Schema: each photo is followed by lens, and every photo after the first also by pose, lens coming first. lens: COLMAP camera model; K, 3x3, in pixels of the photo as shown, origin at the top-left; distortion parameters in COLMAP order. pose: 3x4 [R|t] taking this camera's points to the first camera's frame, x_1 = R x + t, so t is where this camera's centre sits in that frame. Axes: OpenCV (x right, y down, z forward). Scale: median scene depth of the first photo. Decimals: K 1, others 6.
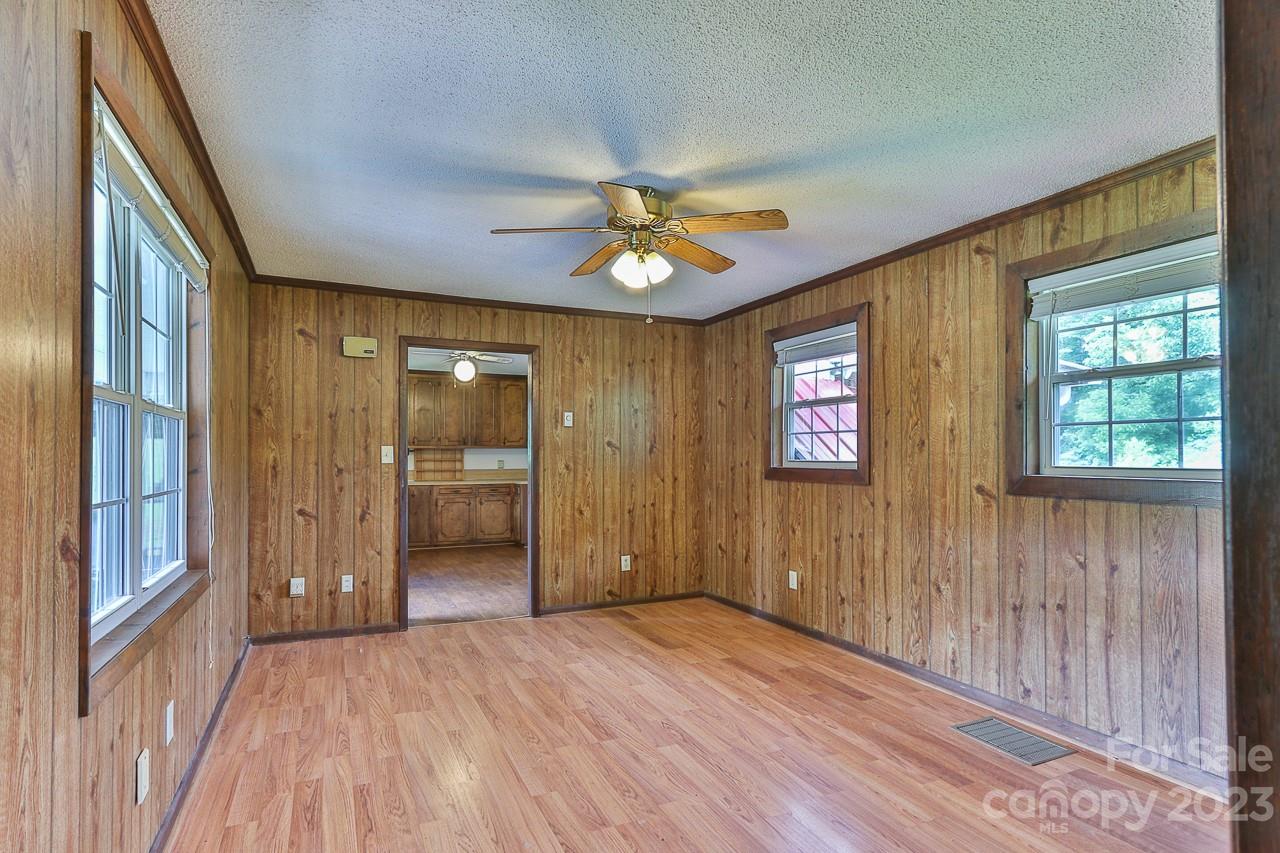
lens RADIAL K [[662.1, 0, 629.4], [0, 662.1, 447.3], [0, 0, 1]] dist [-0.002346, 0.005043]
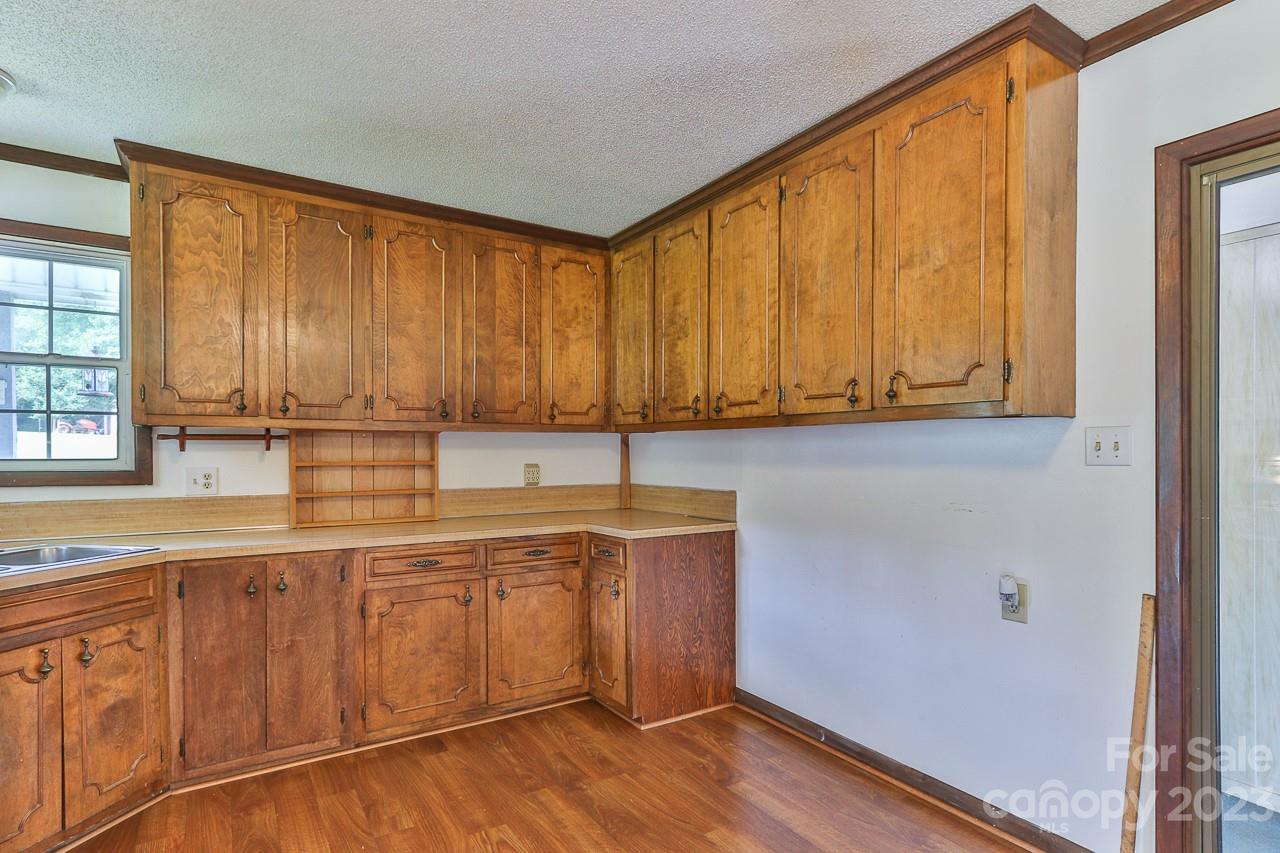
lens RADIAL K [[662.1, 0, 627.8], [0, 662.1, 452.0], [0, 0, 1]] dist [-0.002346, 0.005043]
pose [[0.991908, 0.001604, 0.126947, -0.201627], [-0.003702, 0.999860, 0.016288, 0.006783], [-0.126903, -0.016627, 0.991776, 0.657892]]
